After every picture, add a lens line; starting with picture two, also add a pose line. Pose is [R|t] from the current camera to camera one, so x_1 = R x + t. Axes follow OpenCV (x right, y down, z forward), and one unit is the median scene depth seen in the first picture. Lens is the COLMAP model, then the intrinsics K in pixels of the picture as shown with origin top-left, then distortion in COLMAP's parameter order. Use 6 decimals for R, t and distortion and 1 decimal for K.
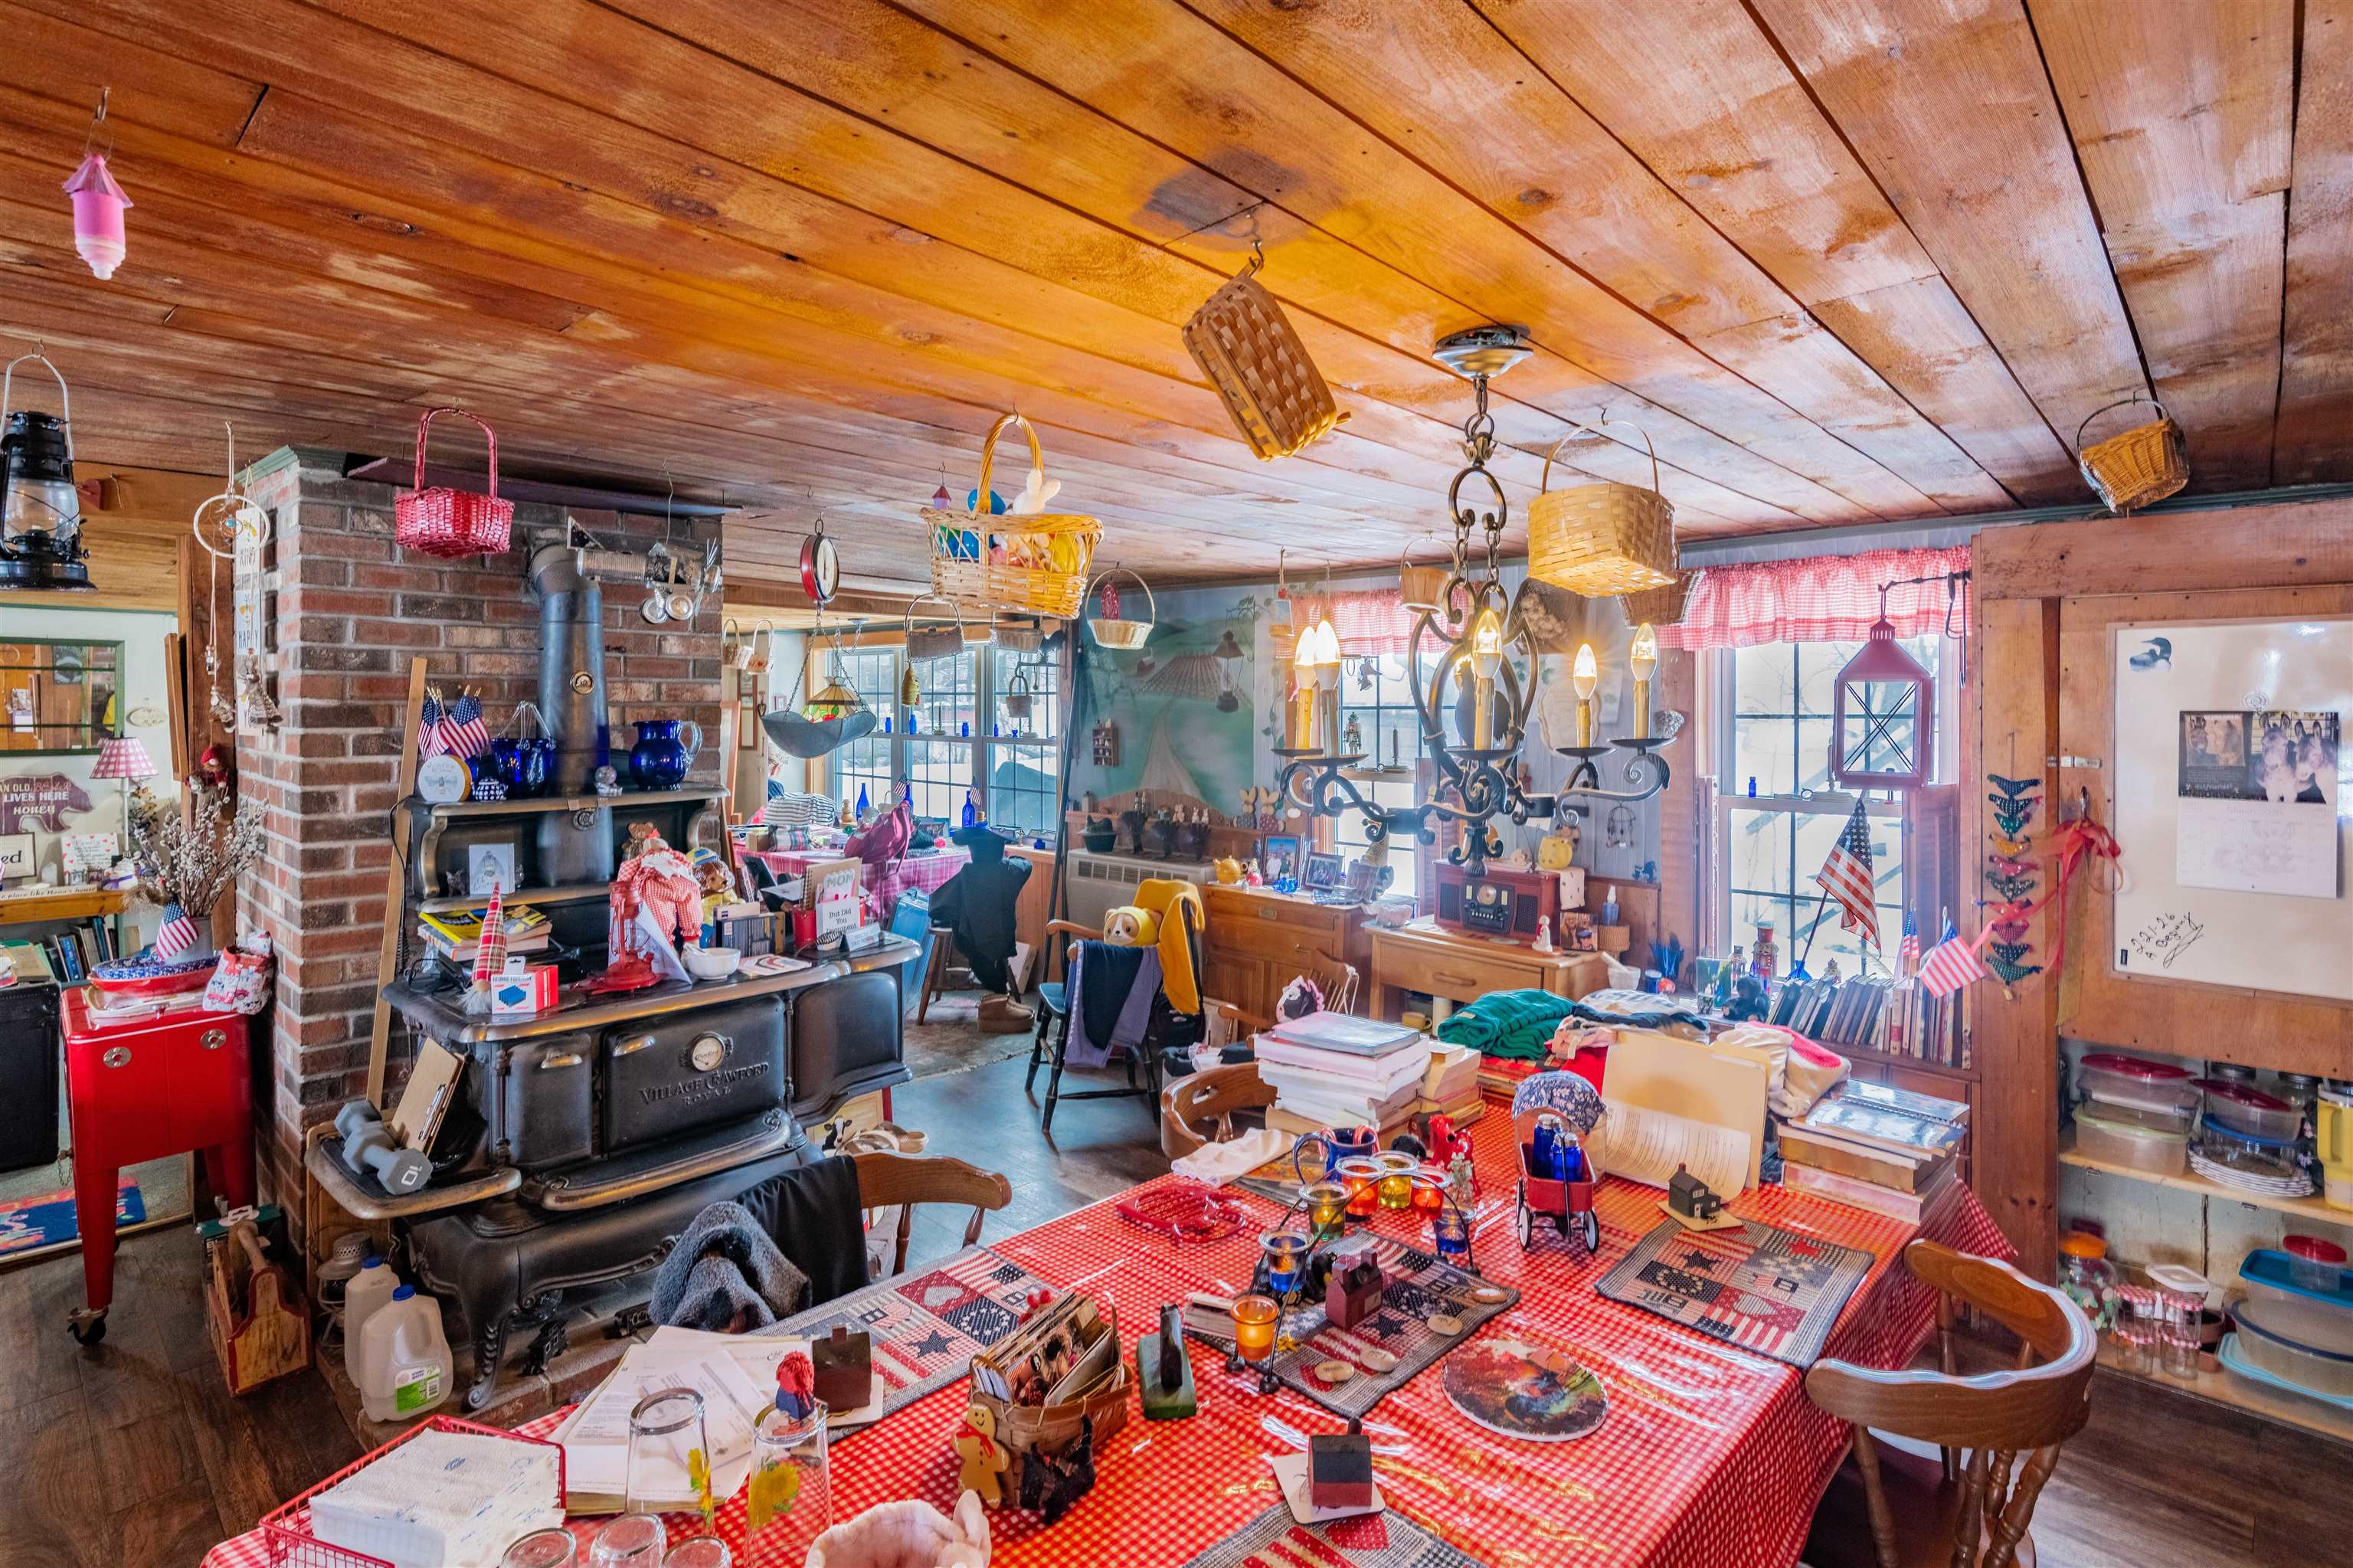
lens RADIAL K [[1162.7, 0, 1178.3], [0, 1162.7, 690.8], [0, 0, 1]] dist [-0.001201, -0.000215]
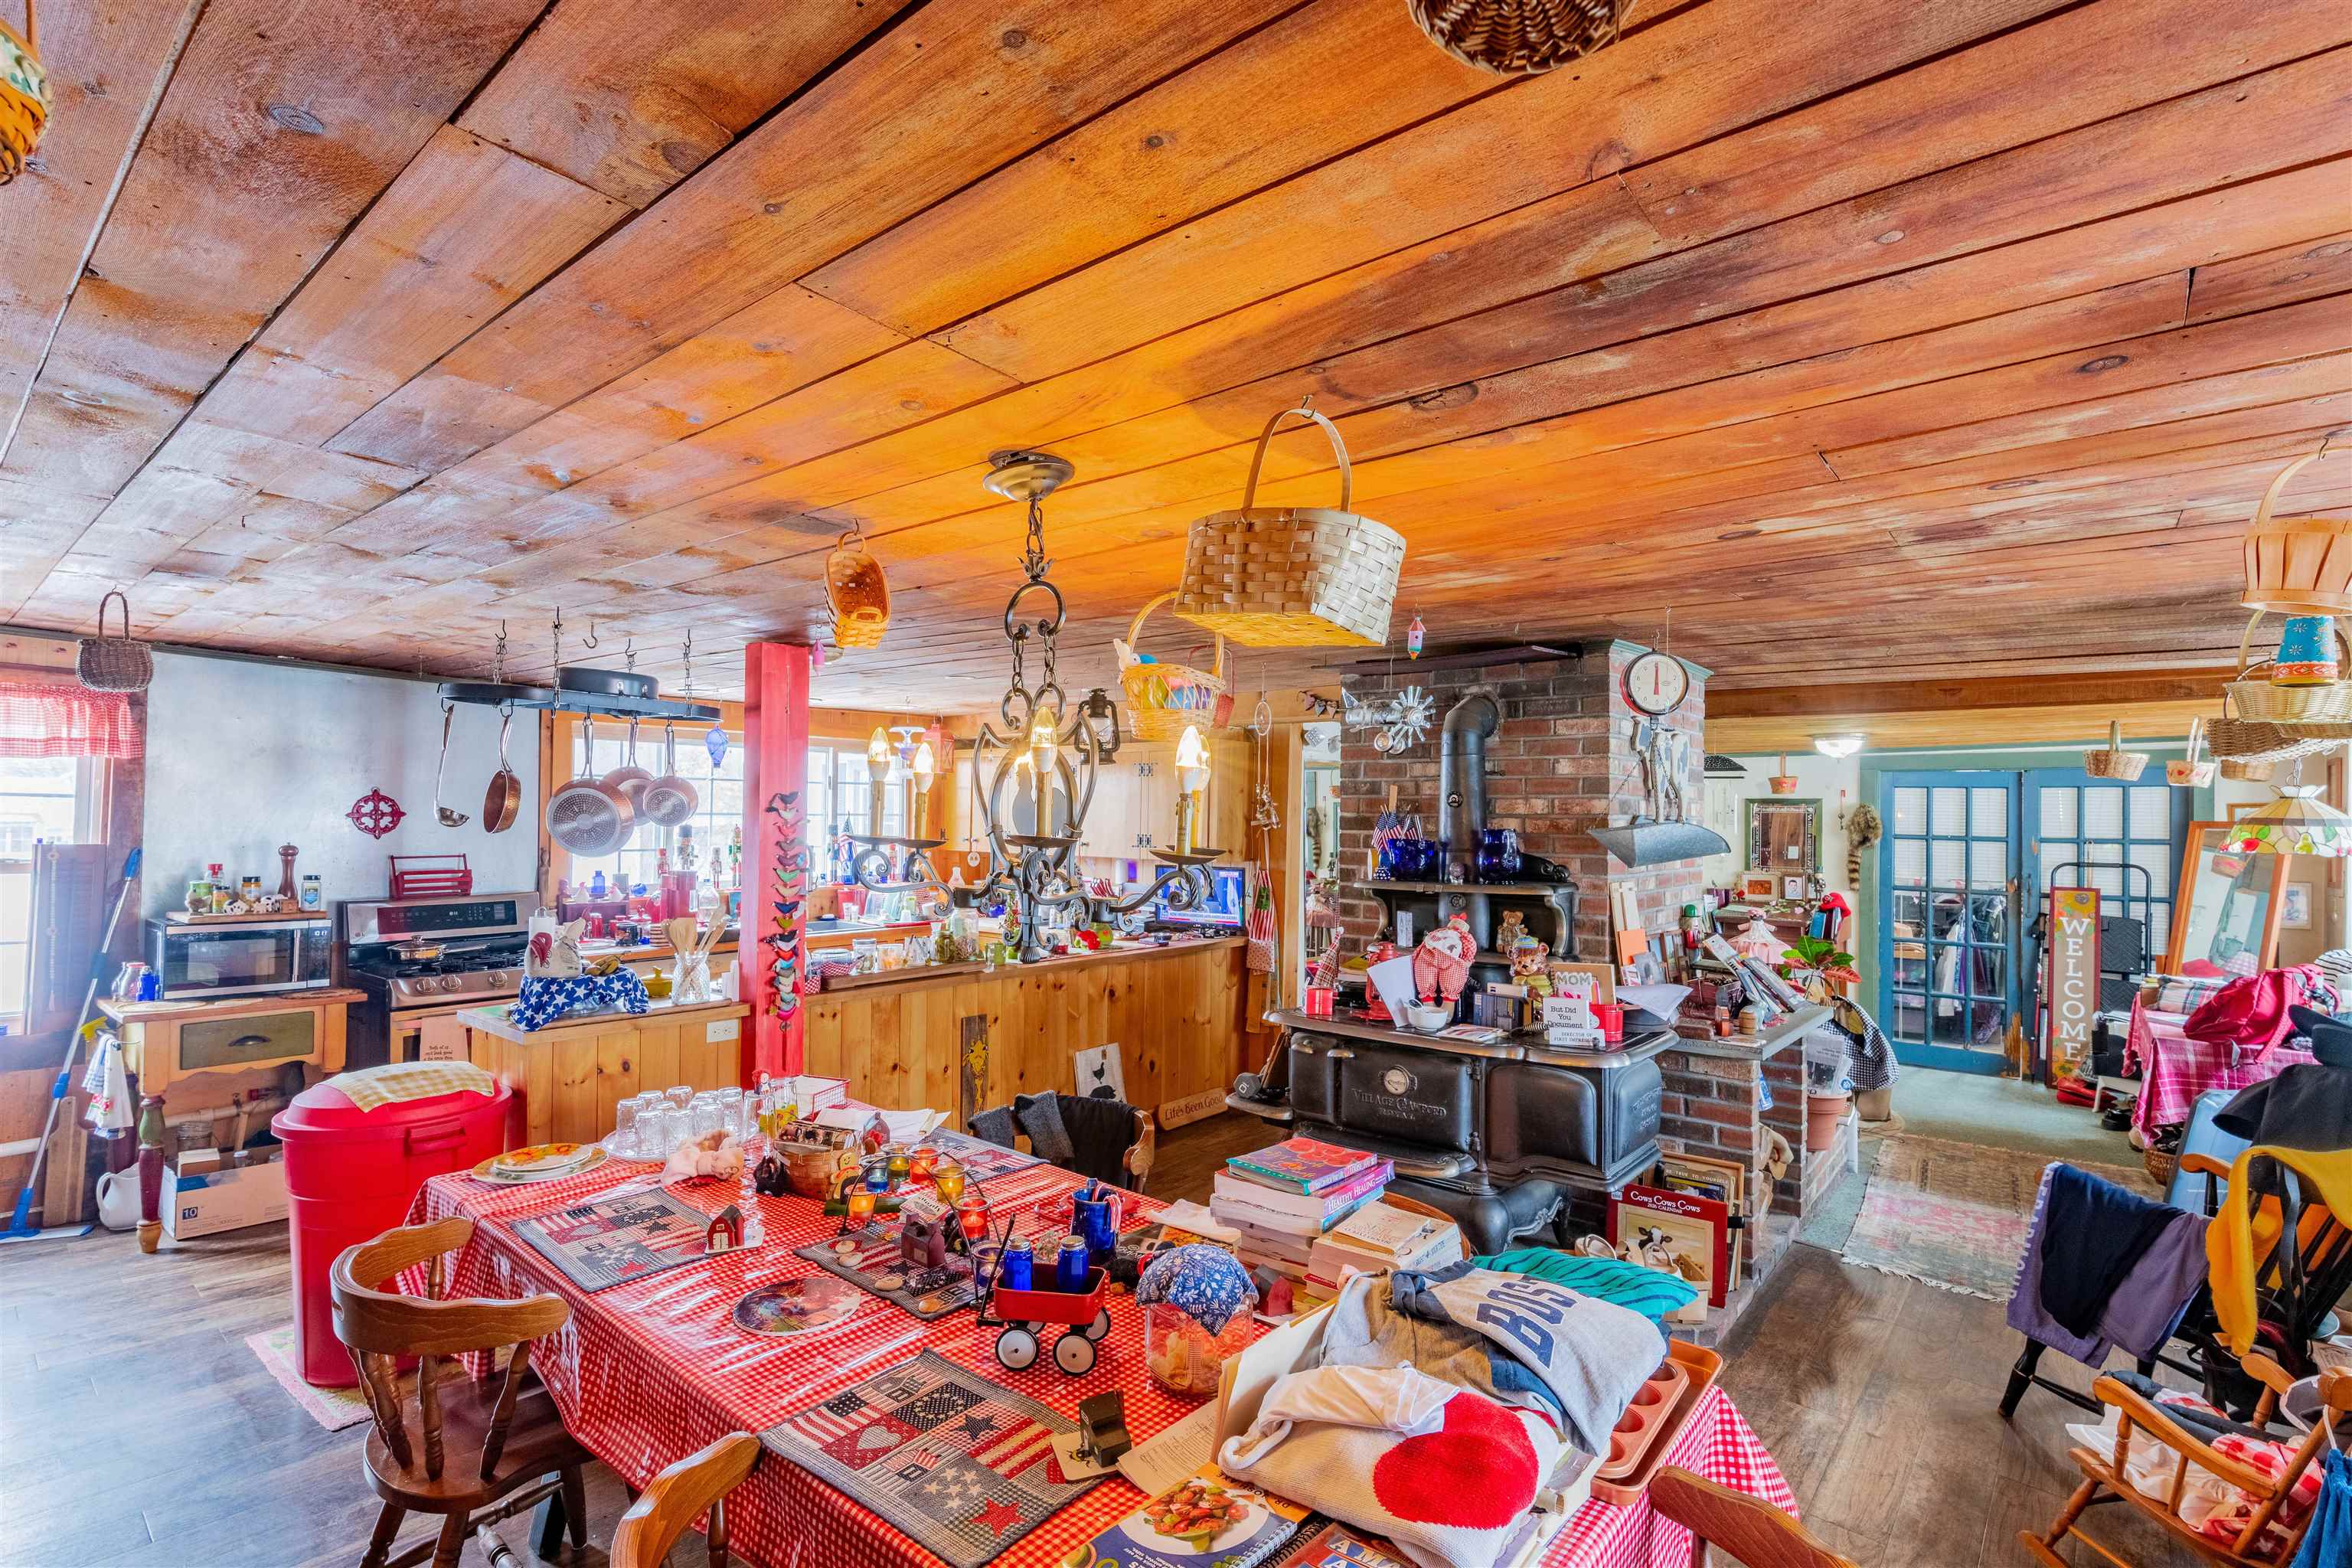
lens RADIAL K [[1072.2, 0, 1176.0], [0, 1072.2, 784.0], [0, 0, 1]] dist [0.001500, -0.000352]
pose [[0.069015, -0.034007, -0.997036, 0.856009], [0.002158, 0.999422, -0.033939, 0.019990], [0.997613, 0.000190, 0.069048, 0.726319]]
